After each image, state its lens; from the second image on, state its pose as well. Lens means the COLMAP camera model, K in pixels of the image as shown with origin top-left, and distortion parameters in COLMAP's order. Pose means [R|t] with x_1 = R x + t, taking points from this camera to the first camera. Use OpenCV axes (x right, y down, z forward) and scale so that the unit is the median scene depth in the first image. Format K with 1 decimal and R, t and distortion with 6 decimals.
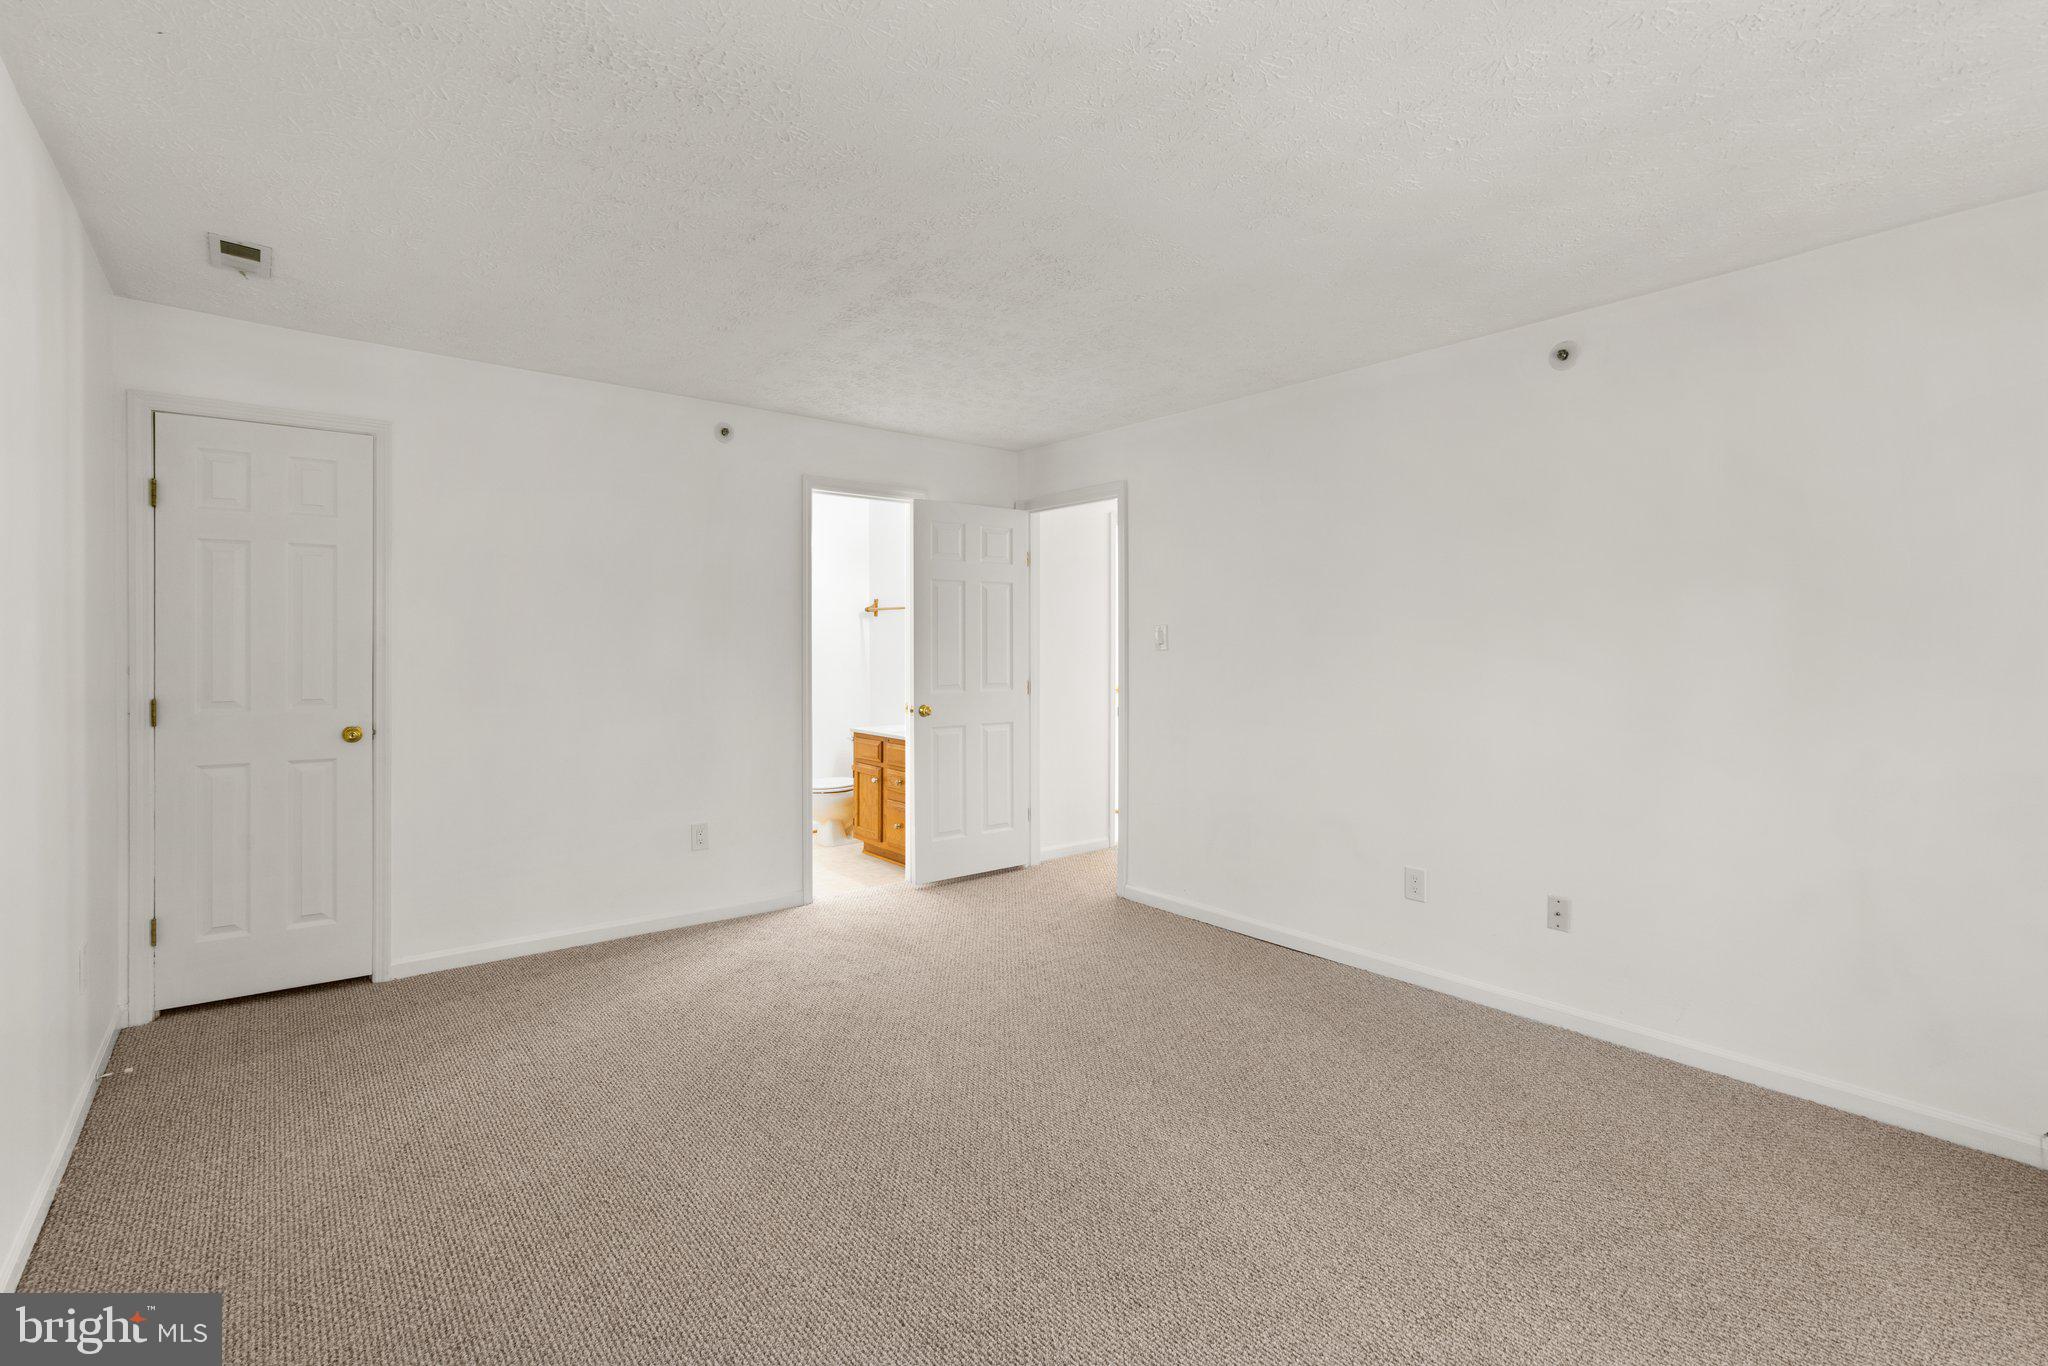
lens RADIAL K [[928.6, 0, 1016.5], [0, 928.6, 665.6], [0, 0, 1]] dist [-0.008097, 0.002536]
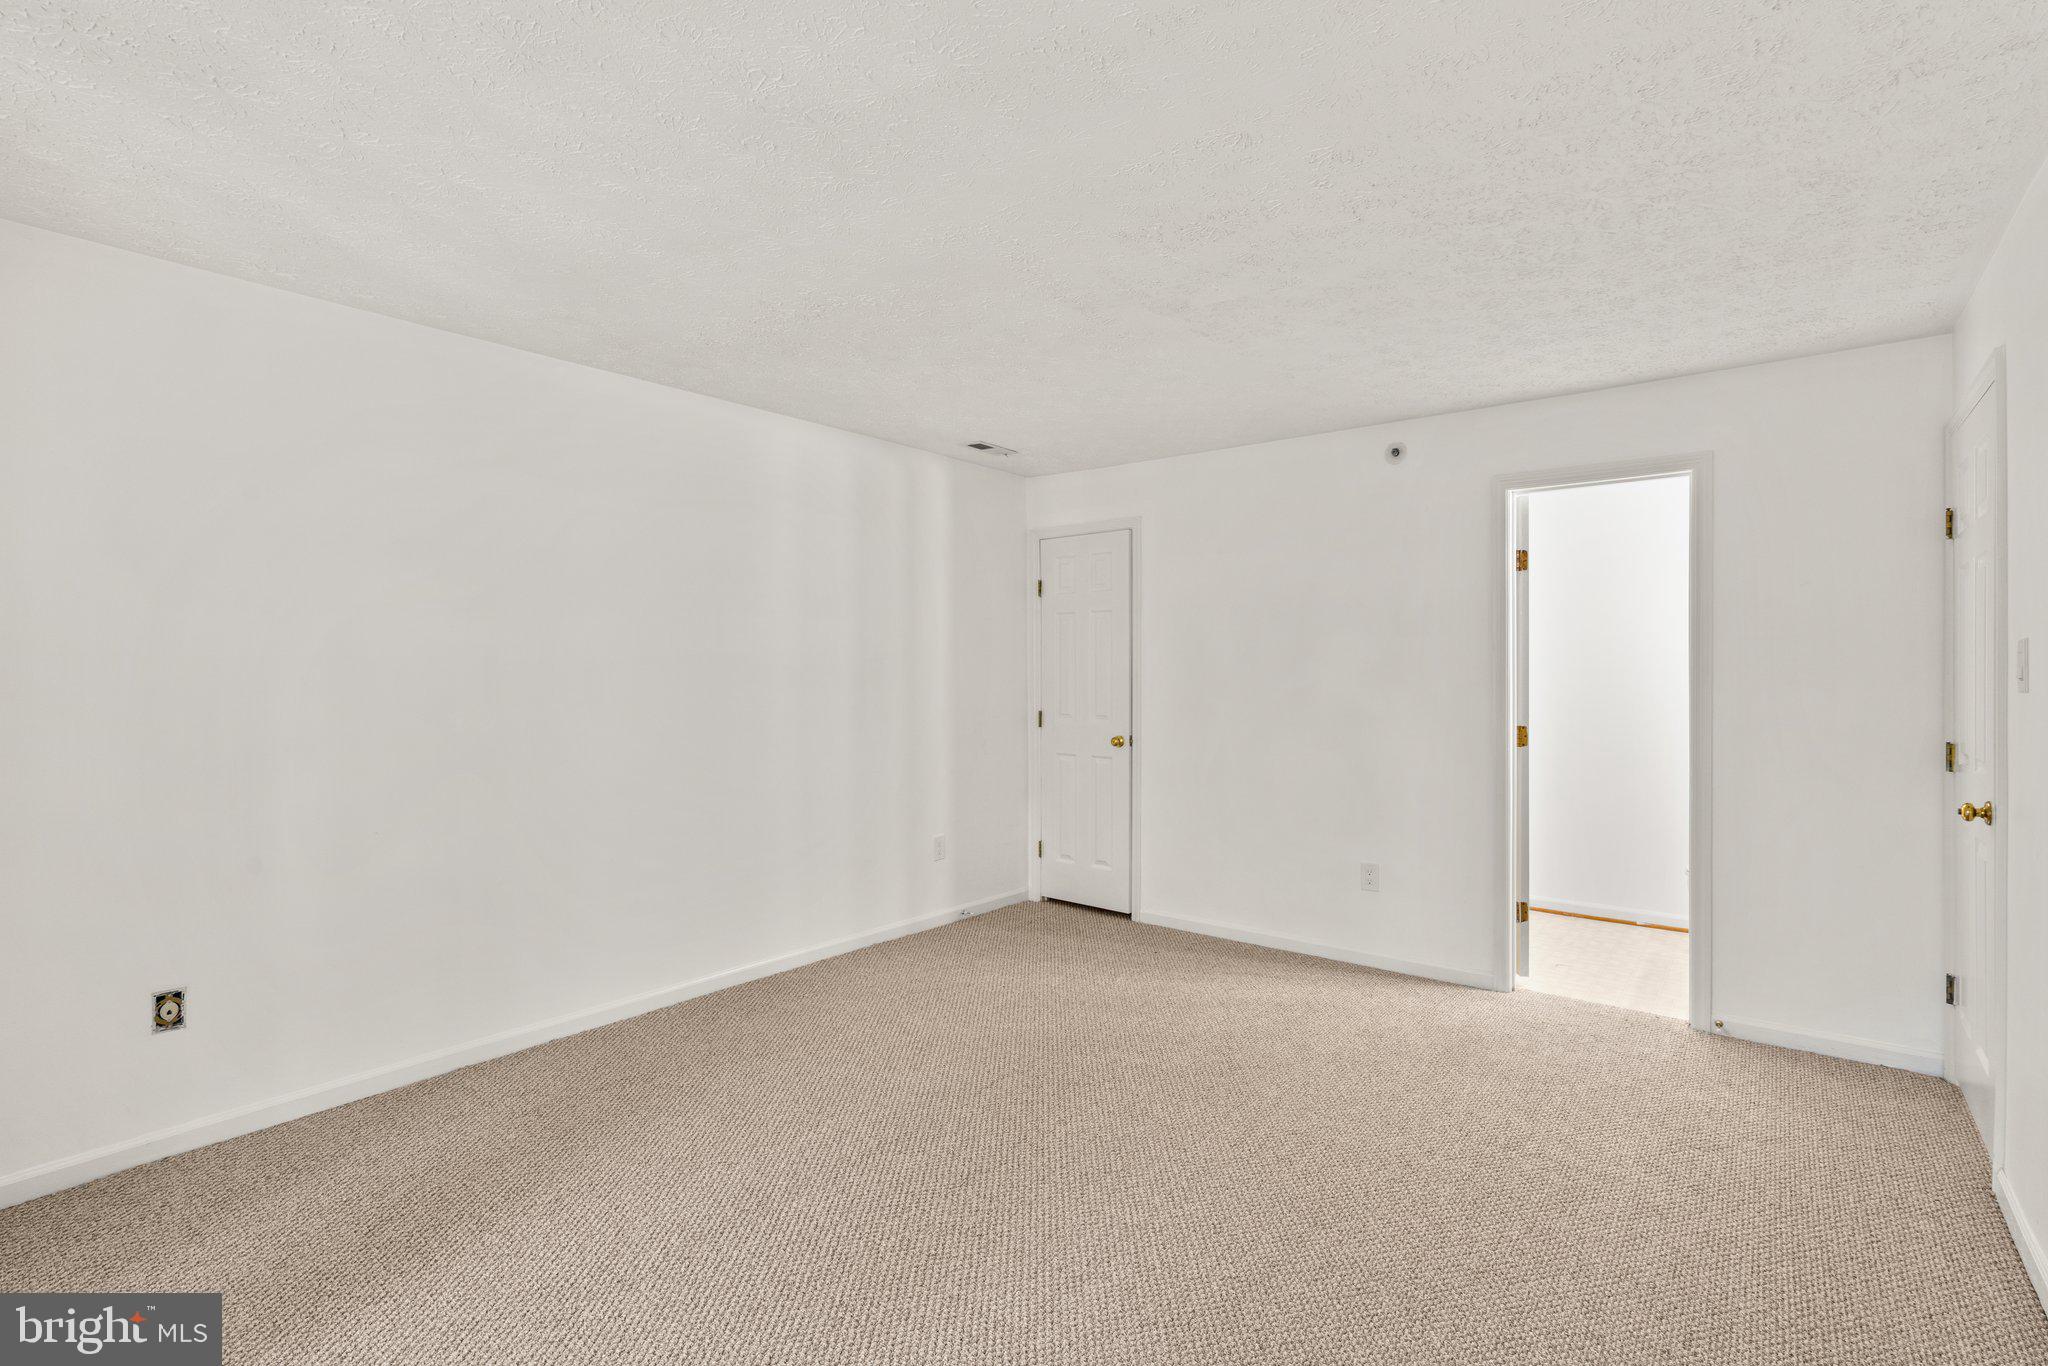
lens RADIAL K [[928.6, 0, 1025.7], [0, 928.6, 689.4], [0, 0, 1]] dist [-0.008097, 0.002536]
pose [[0.227818, 0.007685, -0.973673, 0.642438], [-0.023796, 0.999714, 0.002323, -0.005445], [0.973413, 0.022640, 0.227936, 0.527213]]
